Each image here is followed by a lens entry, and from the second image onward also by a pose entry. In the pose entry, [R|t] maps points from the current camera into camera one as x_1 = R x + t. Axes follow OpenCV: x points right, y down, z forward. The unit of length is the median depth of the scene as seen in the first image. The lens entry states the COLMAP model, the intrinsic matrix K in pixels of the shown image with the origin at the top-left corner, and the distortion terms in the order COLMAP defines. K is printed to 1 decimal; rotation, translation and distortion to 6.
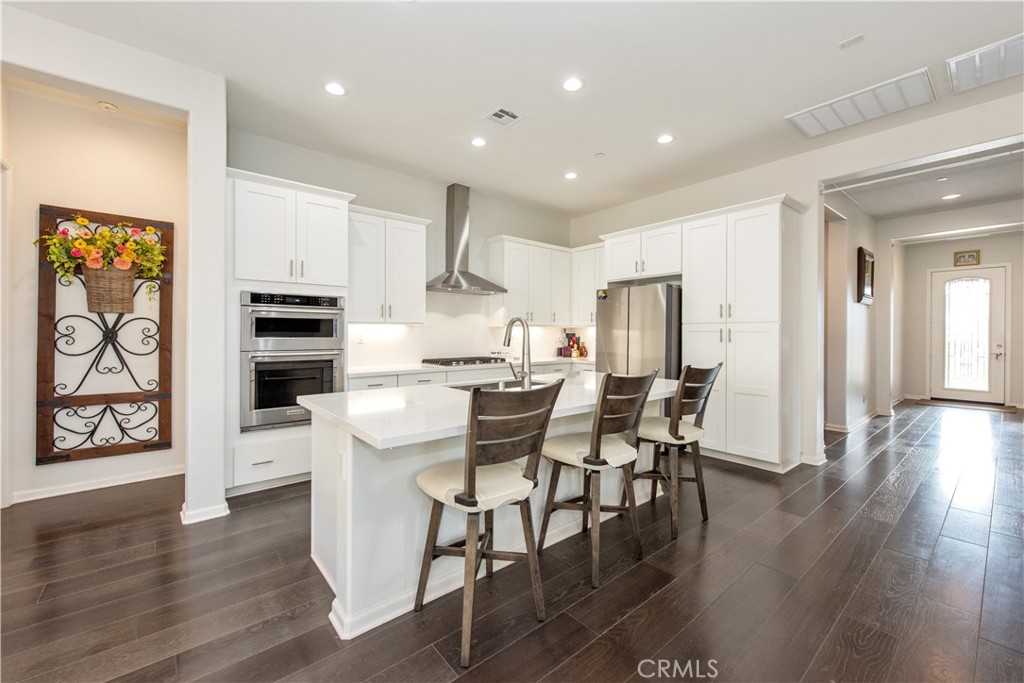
lens RADIAL K [[416.5, 0, 510.2], [0, 416.5, 337.8], [0, 0, 1]] dist [0.003232, -0.000056]
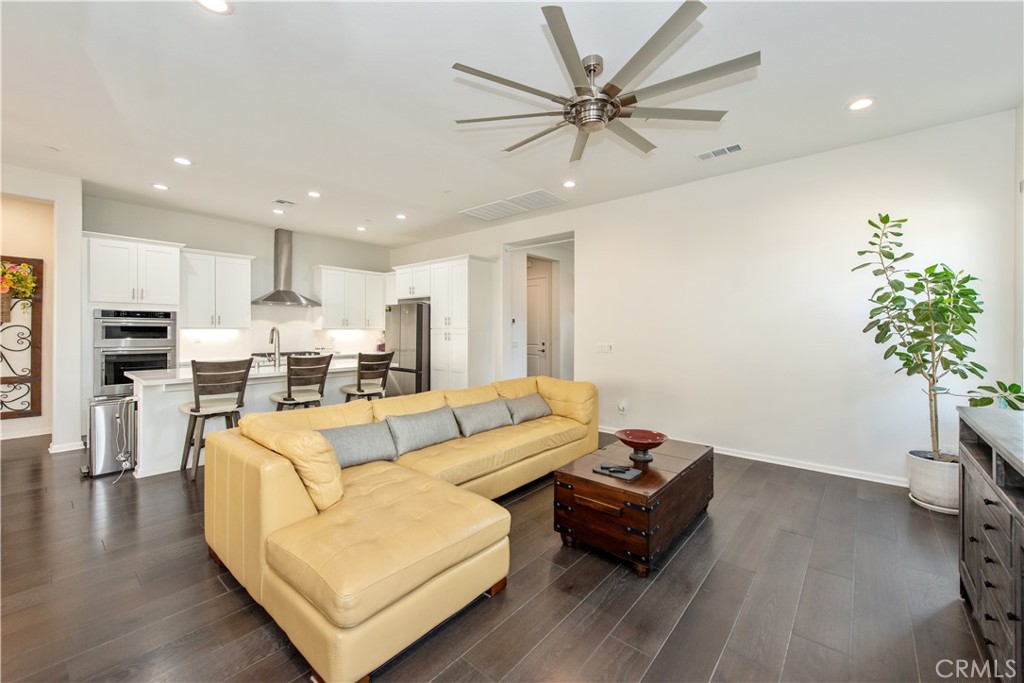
lens RADIAL K [[409.6, 0, 515.2], [0, 409.6, 335.3], [0, 0, 1]] dist [0.000180, -0.000420]
pose [[0.984076, -0.001728, 0.177742, 0.563497], [0.002113, 0.999996, -0.001980, -0.006764], [-0.177738, 0.002324, 0.984075, -0.701596]]
